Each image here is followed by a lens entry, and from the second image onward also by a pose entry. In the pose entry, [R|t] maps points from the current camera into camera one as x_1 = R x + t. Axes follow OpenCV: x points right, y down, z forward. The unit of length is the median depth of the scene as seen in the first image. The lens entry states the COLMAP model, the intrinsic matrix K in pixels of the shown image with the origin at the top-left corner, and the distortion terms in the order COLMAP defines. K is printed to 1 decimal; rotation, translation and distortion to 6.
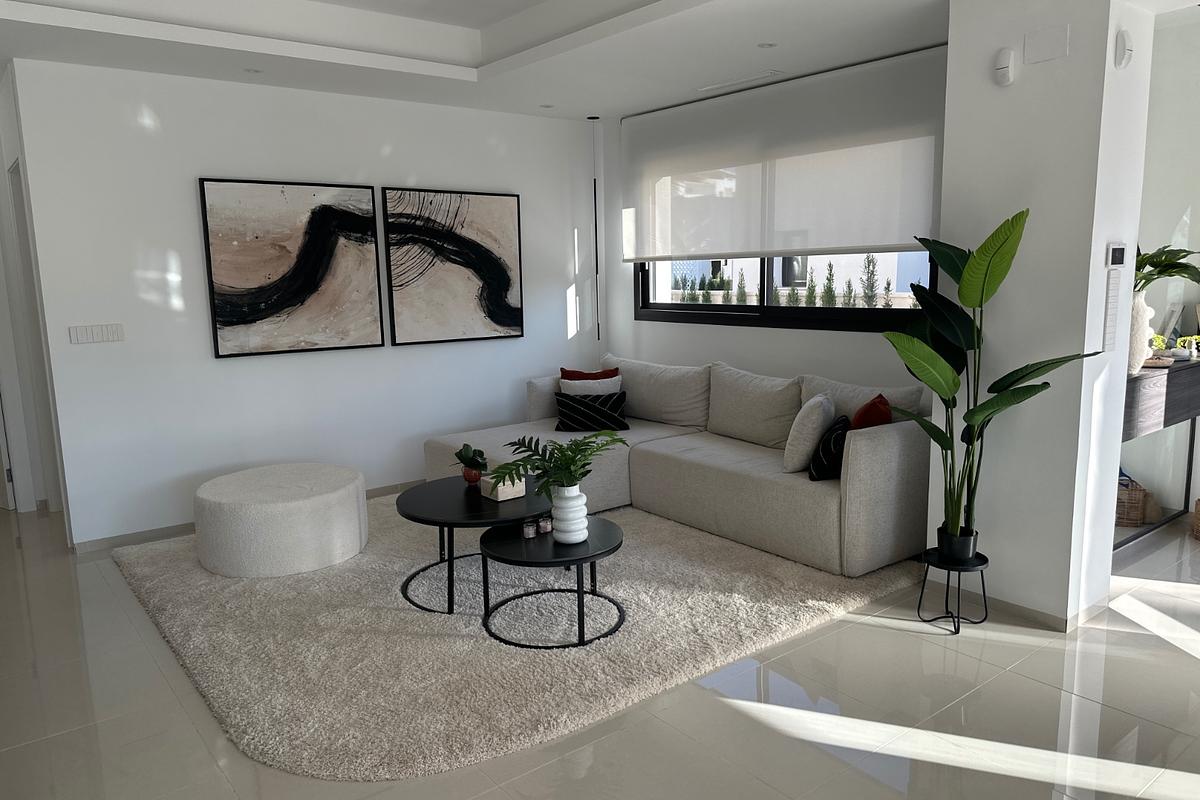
lens RADIAL K [[840.4, 0, 607.9], [0, 840.4, 404.8], [0, 0, 1]] dist [0.163595, -0.272957]
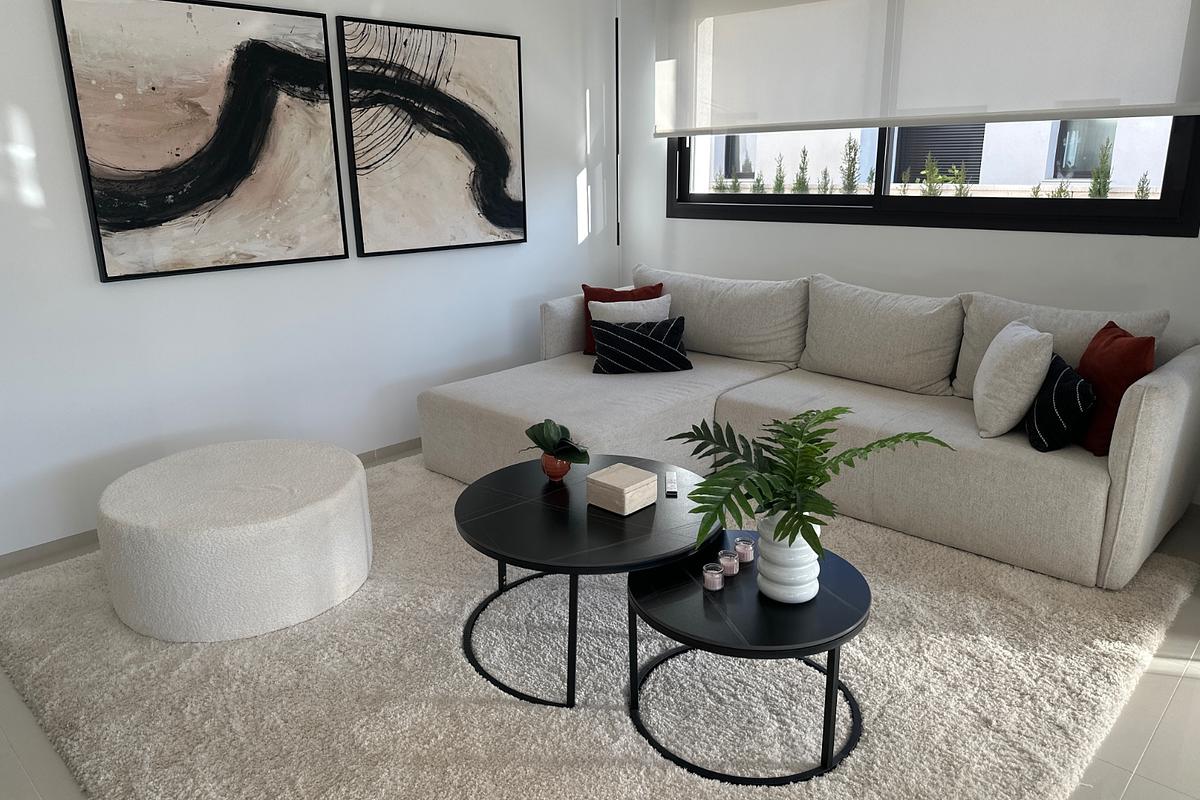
lens RADIAL K [[855.2, 0, 594.9], [0, 855.2, 404.8], [0, 0, 1]] dist [0.064948, -0.074482]
pose [[0.991136, -0.034176, 0.128382, -0.163328], [0.019107, 0.992969, 0.116821, -0.029203], [-0.131471, -0.113333, 0.984820, 0.278976]]
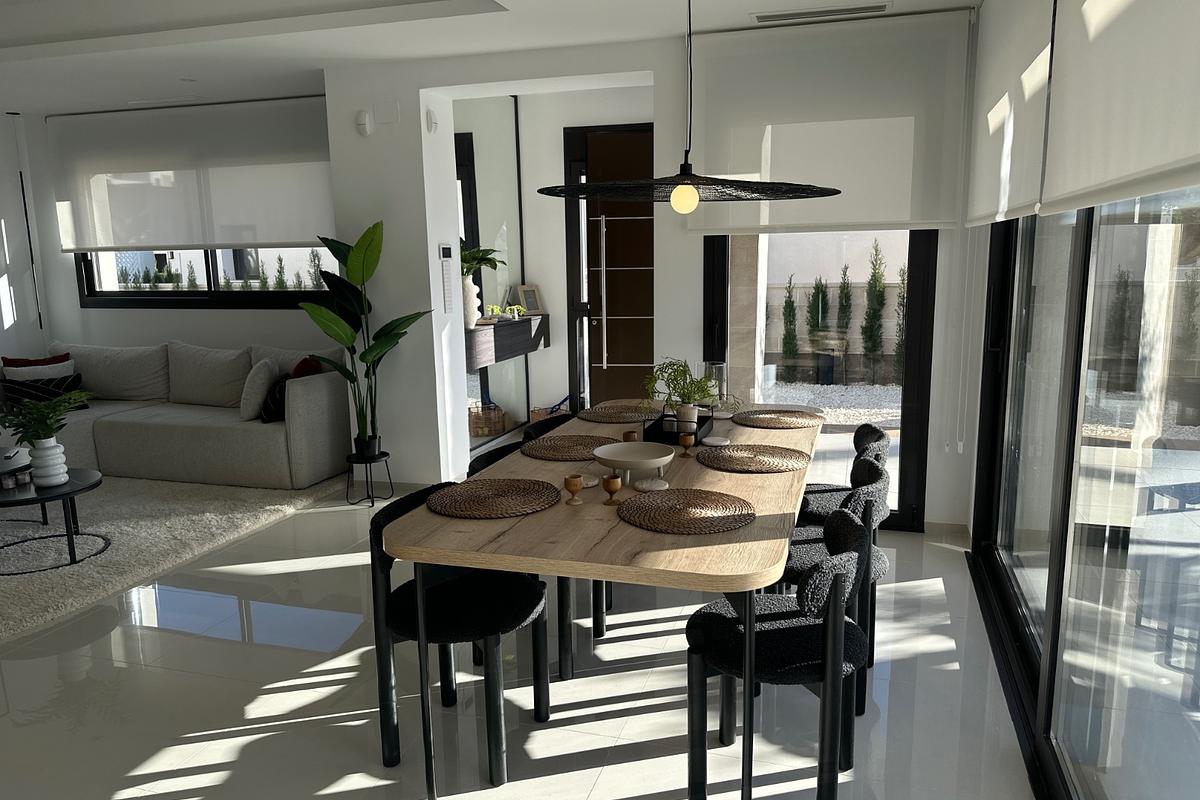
lens RADIAL K [[855.2, 0, 594.9], [0, 855.2, 404.8], [0, 0, 1]] dist [0.064948, -0.074482]
pose [[0.833592, -0.091710, 0.544715, -0.040106], [0.089833, 0.995501, 0.030132, 0.052169], [-0.545027, 0.023815, 0.838080, -0.289382]]
